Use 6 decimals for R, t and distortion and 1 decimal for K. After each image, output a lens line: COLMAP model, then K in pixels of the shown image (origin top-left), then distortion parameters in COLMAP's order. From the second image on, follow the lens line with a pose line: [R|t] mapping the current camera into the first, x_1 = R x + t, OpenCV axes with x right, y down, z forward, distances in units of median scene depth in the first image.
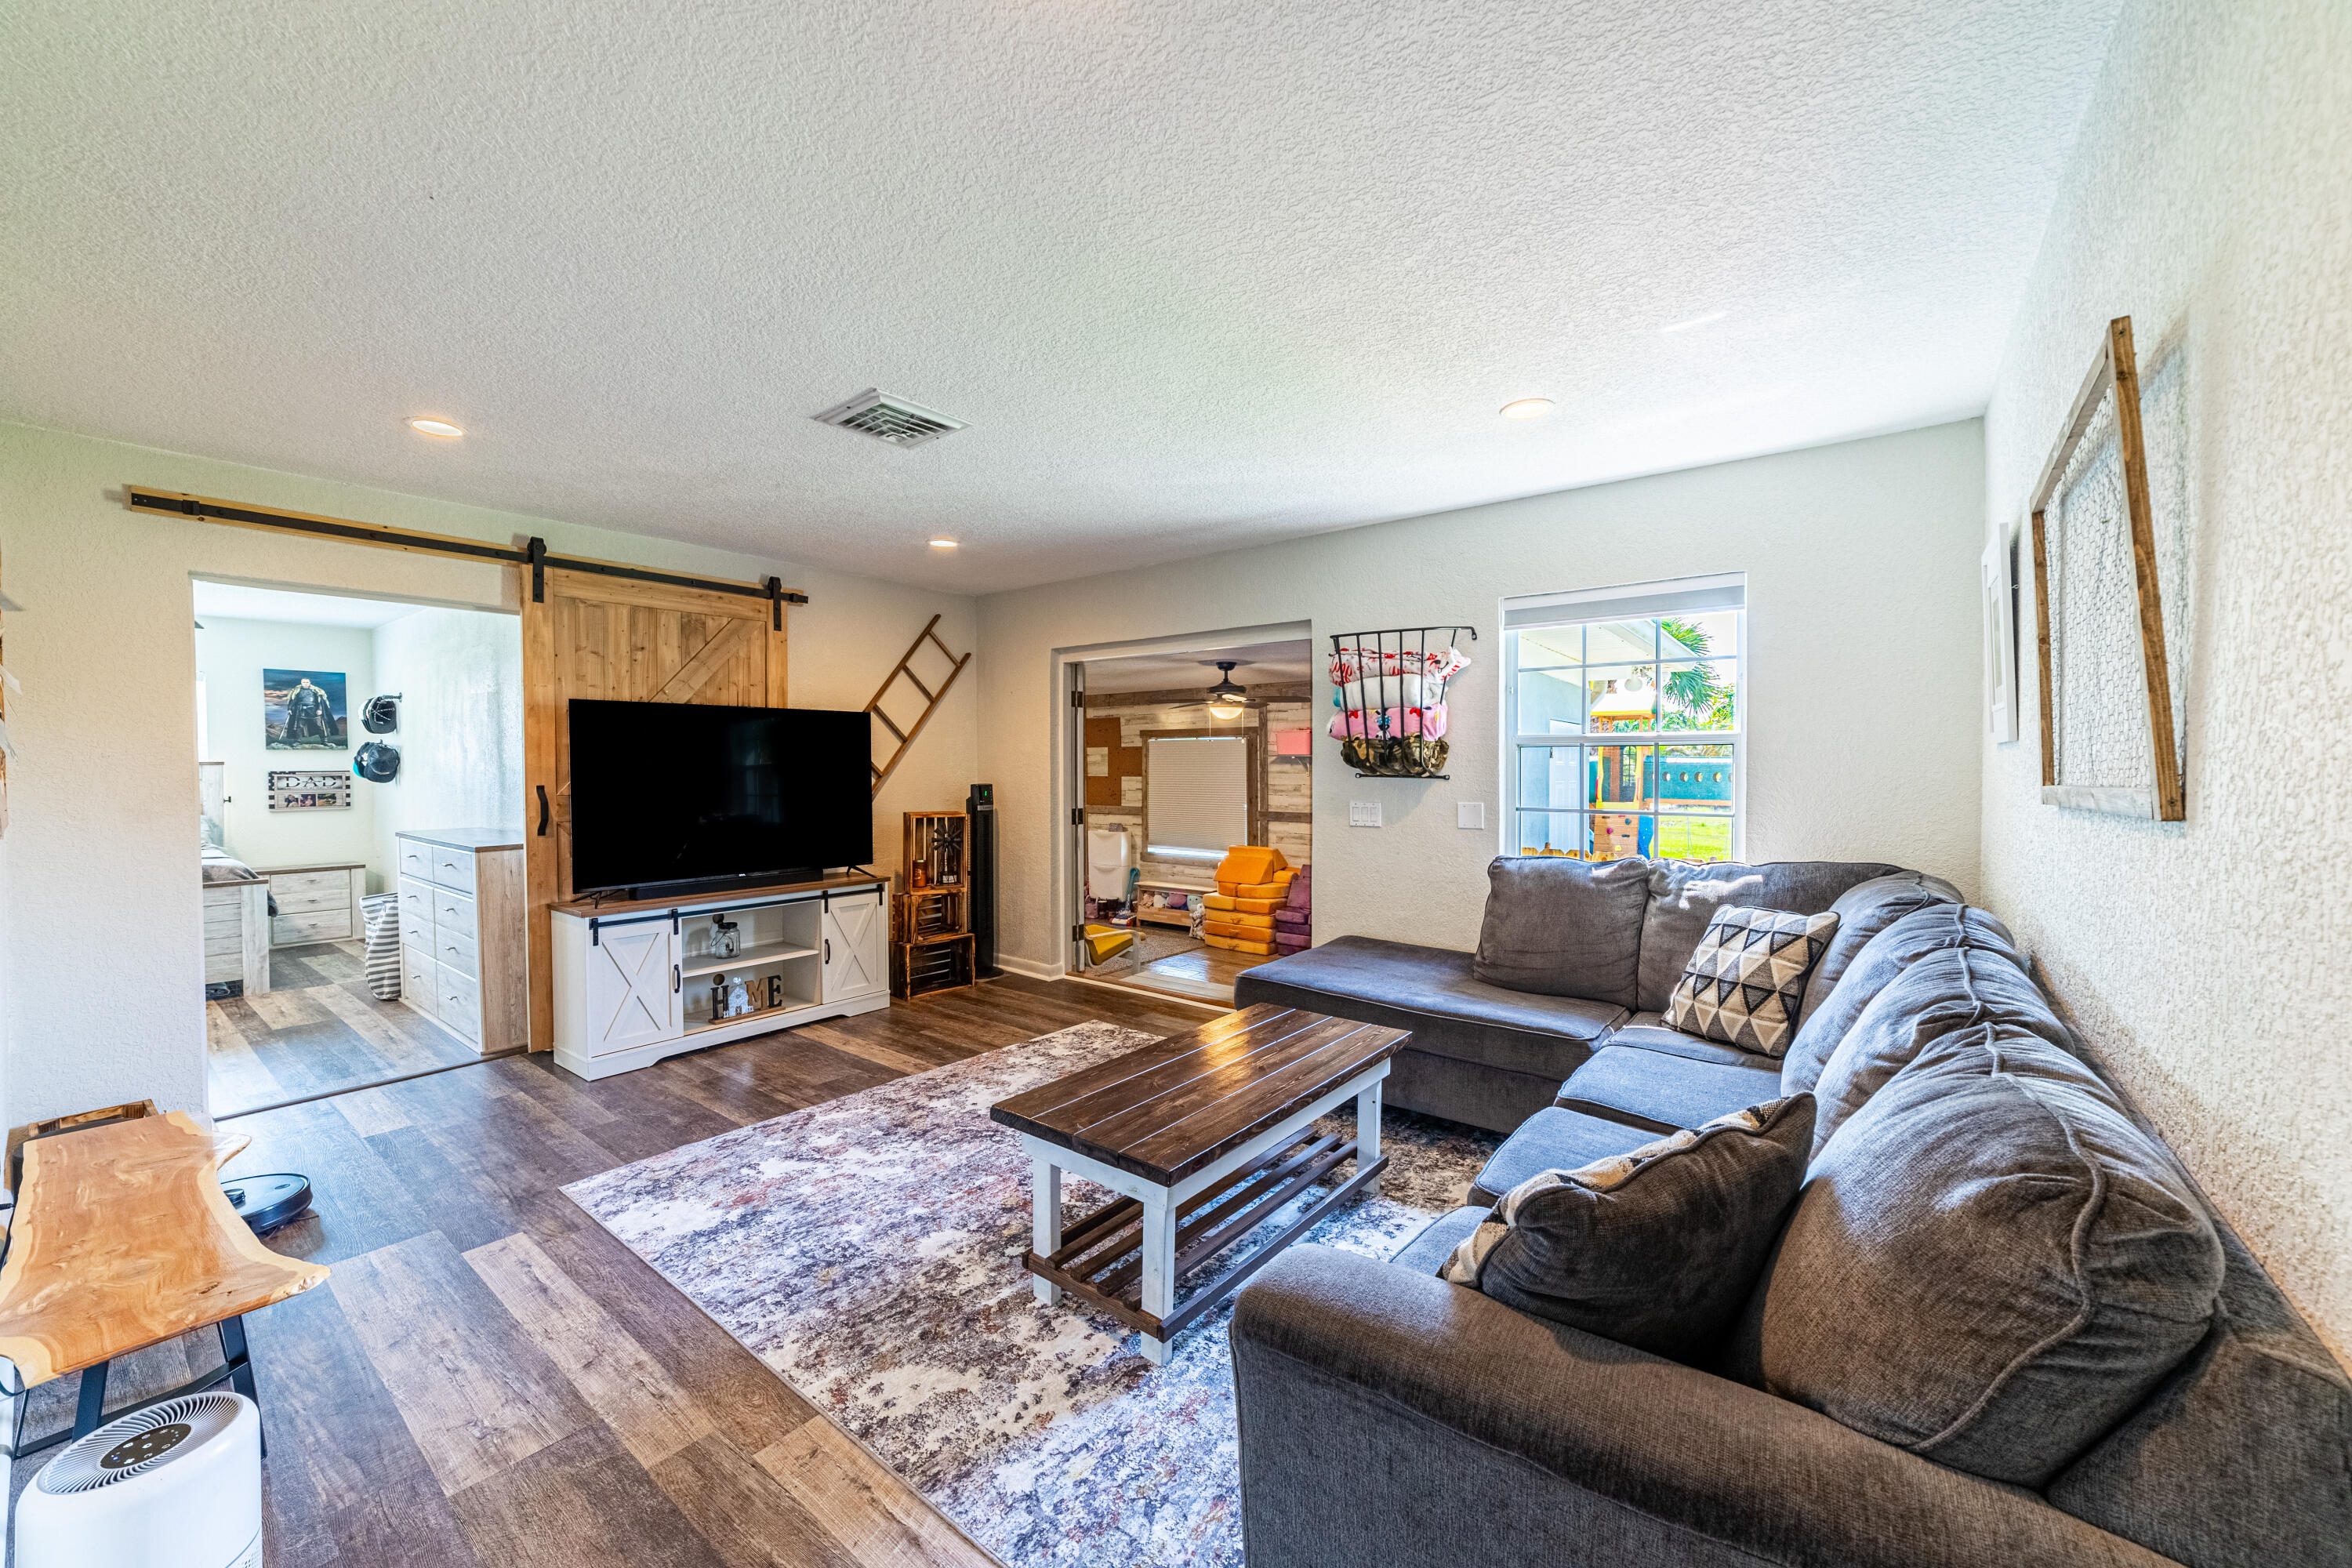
lens RADIAL K [[905.0, 0, 1206.5], [0, 905.0, 772.9], [0, 0, 1]] dist [-0.001464, 0.000073]
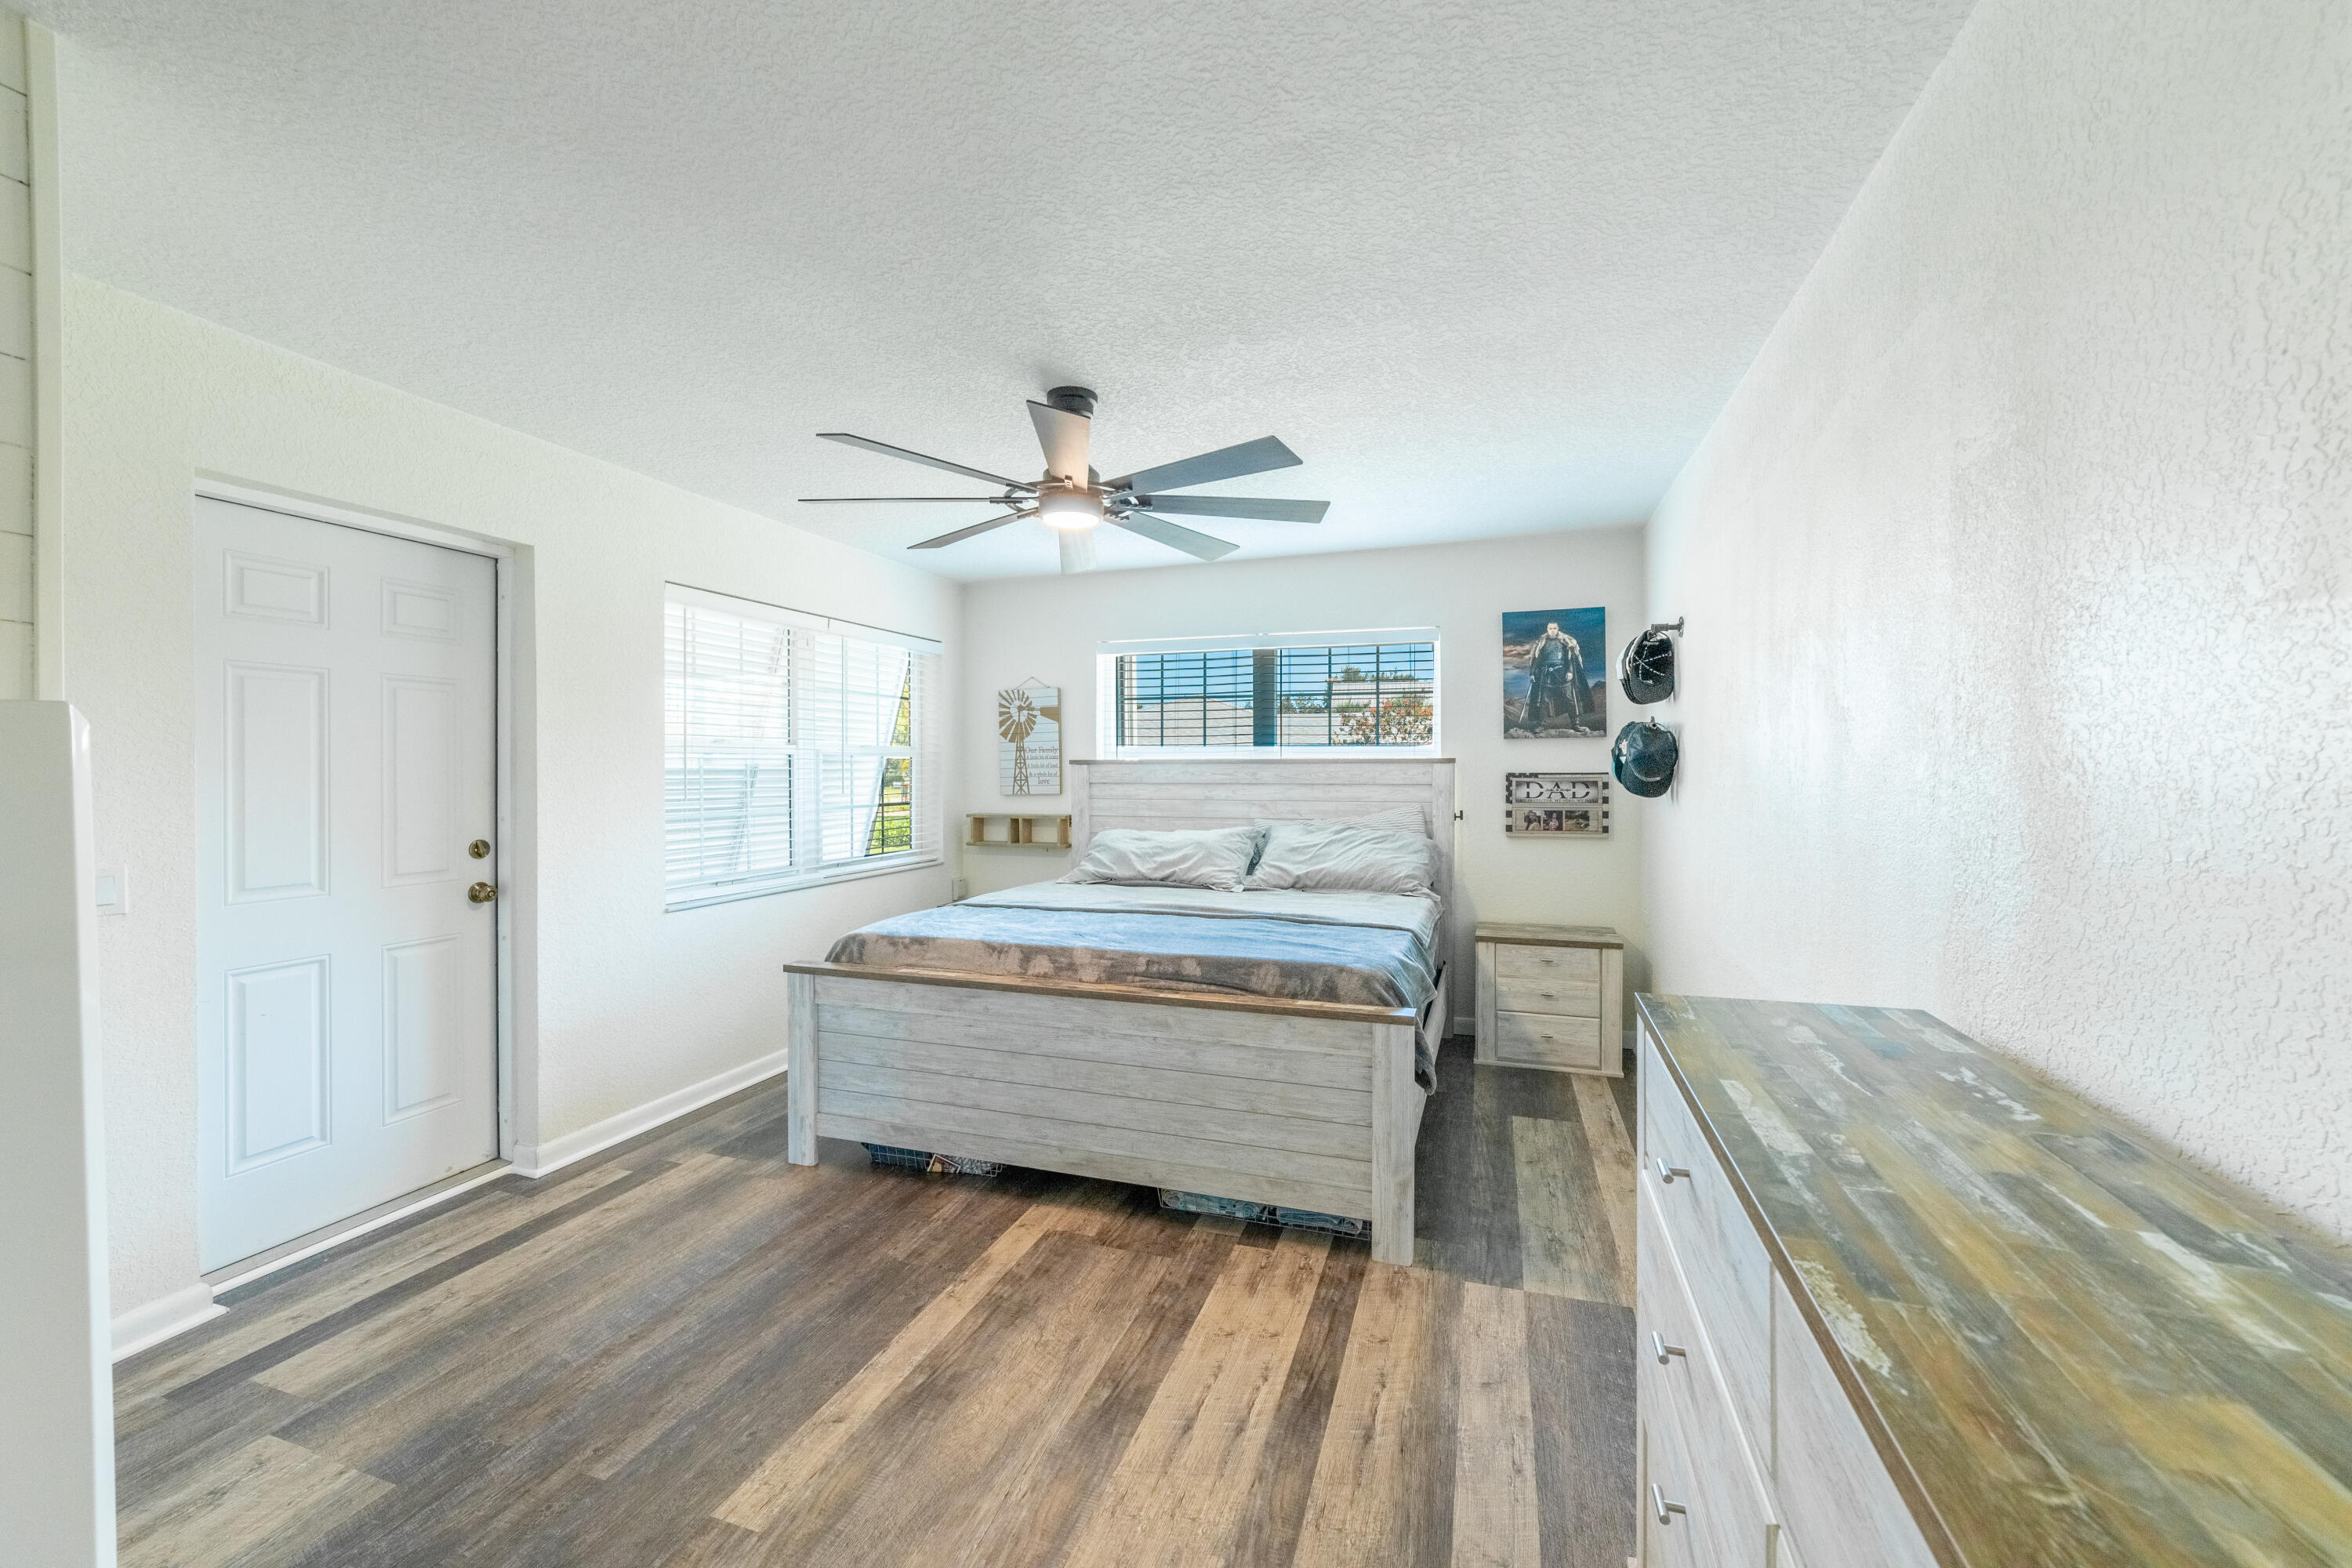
lens RADIAL K [[923.5, 0, 1176.0], [0, 923.5, 784.0], [0, 0, 1]] dist [-0.002397, 0.000047]
pose [[0.324486, 0.021264, -0.945651, -0.487915], [-0.011369, 0.999763, 0.018580, -0.003282], [0.945822, 0.004722, 0.324651, 0.558356]]
